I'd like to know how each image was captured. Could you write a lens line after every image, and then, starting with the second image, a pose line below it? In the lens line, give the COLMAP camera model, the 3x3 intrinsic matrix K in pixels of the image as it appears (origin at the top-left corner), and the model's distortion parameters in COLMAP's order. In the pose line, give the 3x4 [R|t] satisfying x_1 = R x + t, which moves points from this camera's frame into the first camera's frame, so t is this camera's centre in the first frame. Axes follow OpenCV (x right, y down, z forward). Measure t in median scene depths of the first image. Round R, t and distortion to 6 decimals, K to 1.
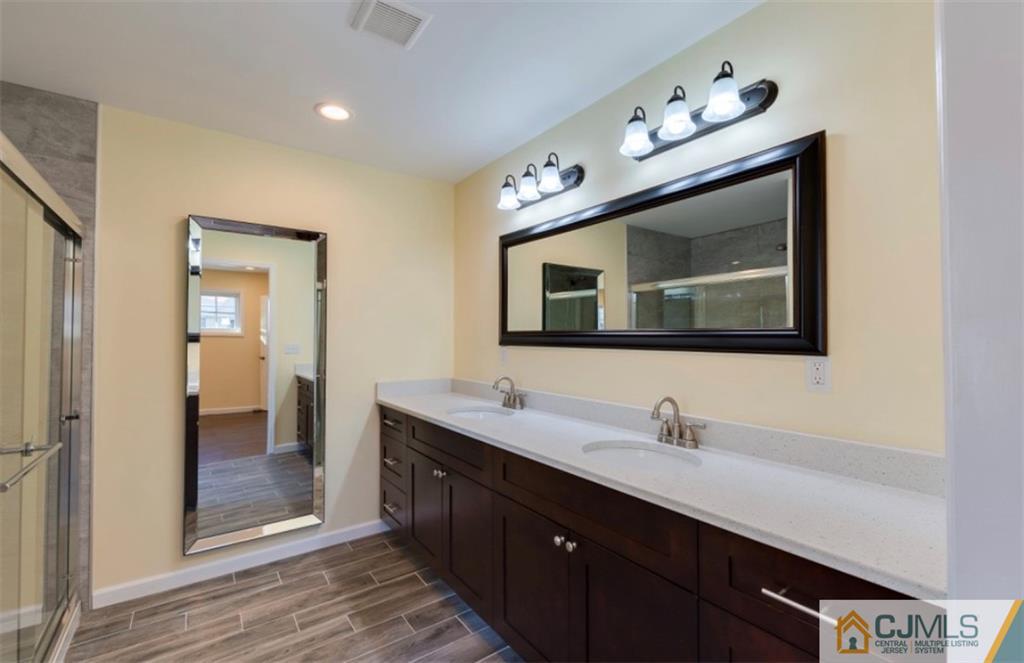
lens RADIAL K [[445.2, 0, 515.6], [0, 445.2, 333.8], [0, 0, 1]] dist [-0.002202, -0.001953]
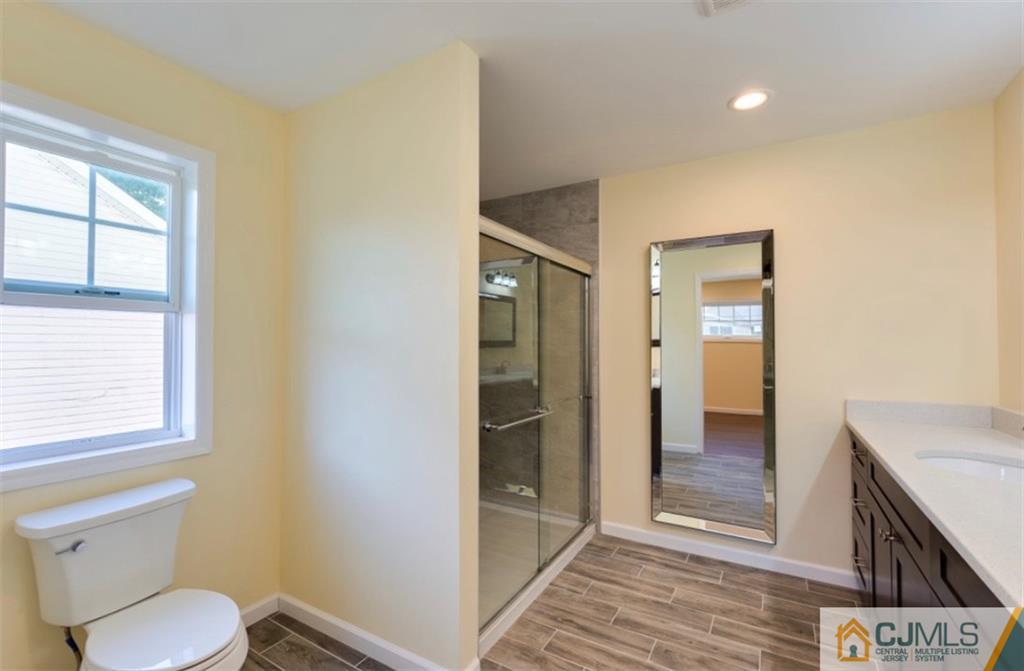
lens RADIAL K [[435.9, 0, 514.8], [0, 435.9, 337.8], [0, 0, 1]] dist [-0.015261, -0.000138]
pose [[0.389034, -0.011028, -0.921157, 0.226299], [0.005176, 0.999939, -0.009785, 0.003560], [0.921209, -0.000961, 0.389067, 0.188516]]
